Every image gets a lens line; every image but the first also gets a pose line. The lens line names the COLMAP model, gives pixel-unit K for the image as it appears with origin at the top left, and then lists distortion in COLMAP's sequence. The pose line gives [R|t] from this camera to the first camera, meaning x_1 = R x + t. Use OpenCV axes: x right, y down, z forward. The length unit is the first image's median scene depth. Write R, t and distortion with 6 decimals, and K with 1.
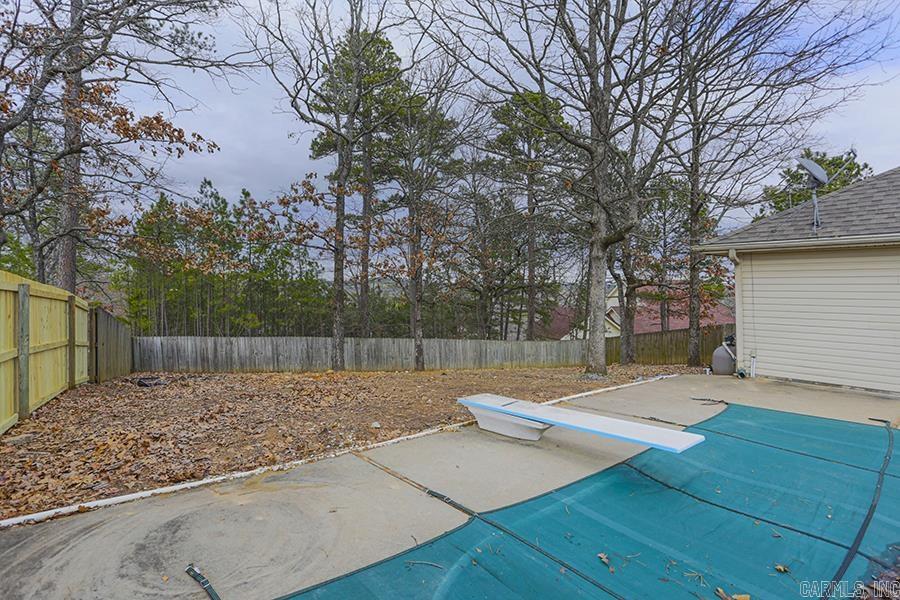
lens RADIAL K [[464.4, 0, 449.1], [0, 464.4, 294.9], [0, 0, 1]] dist [-0.040003, 0.009848]
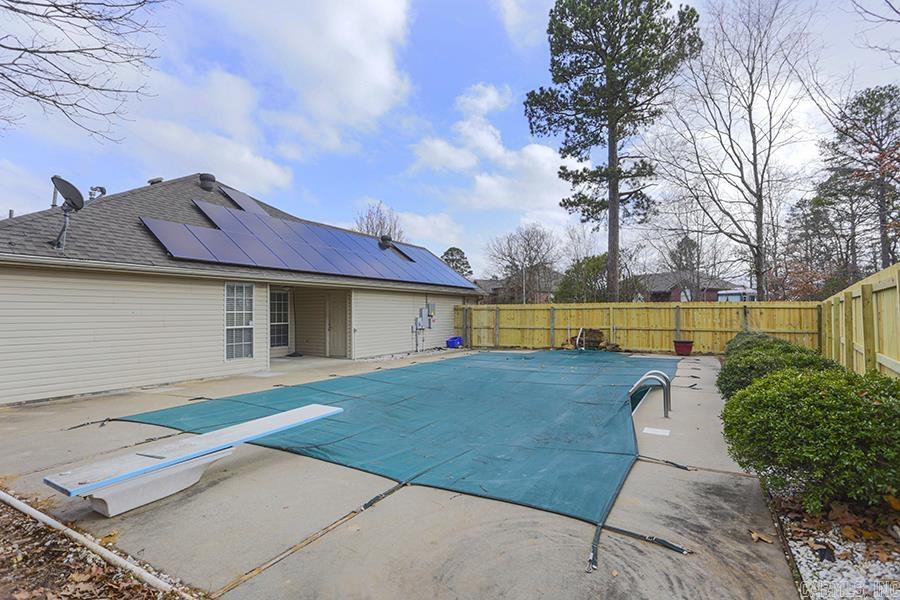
lens RADIAL K [[464.4, 0, 449.0], [0, 464.4, 302.9], [0, 0, 1]] dist [-0.040003, 0.009848]
pose [[-0.364848, 0.022324, 0.930800, -0.813523], [0.013121, 0.999737, -0.018834, 0.018922], [-0.930975, 0.005341, -0.365044, 0.957922]]
